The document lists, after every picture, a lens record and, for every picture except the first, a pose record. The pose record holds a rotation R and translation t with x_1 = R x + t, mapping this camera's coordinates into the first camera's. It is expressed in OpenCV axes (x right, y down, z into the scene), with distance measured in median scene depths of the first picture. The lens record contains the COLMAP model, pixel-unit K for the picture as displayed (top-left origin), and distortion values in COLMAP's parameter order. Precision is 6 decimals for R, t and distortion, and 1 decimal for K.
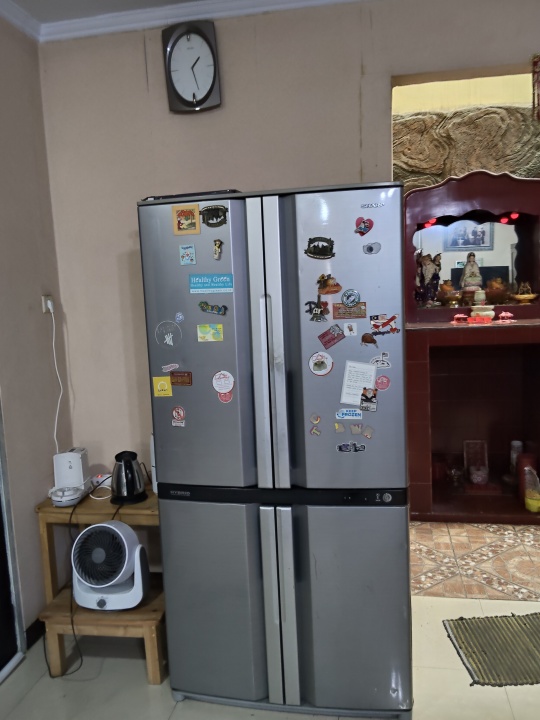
lens RADIAL K [[597.6, 0, 269.4], [0, 597.6, 359.6], [0, 0, 1]] dist [0.053077, -0.101264]
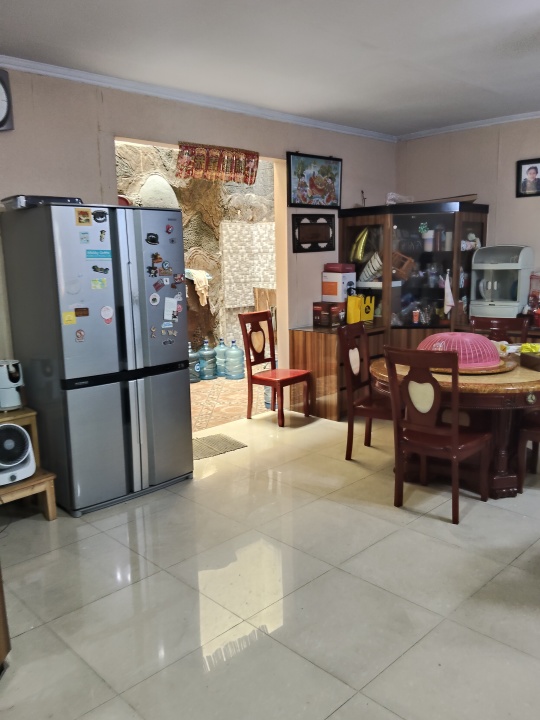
lens RADIAL K [[597.6, 0, 270.8], [0, 597.6, 361.7], [0, 0, 1]] dist [0.053077, -0.101264]
pose [[0.571503, -0.109776, 0.813224, -1.280922], [0.092075, 0.993332, 0.069382, 0.105903], [-0.815418, 0.035225, 0.577800, -0.406083]]
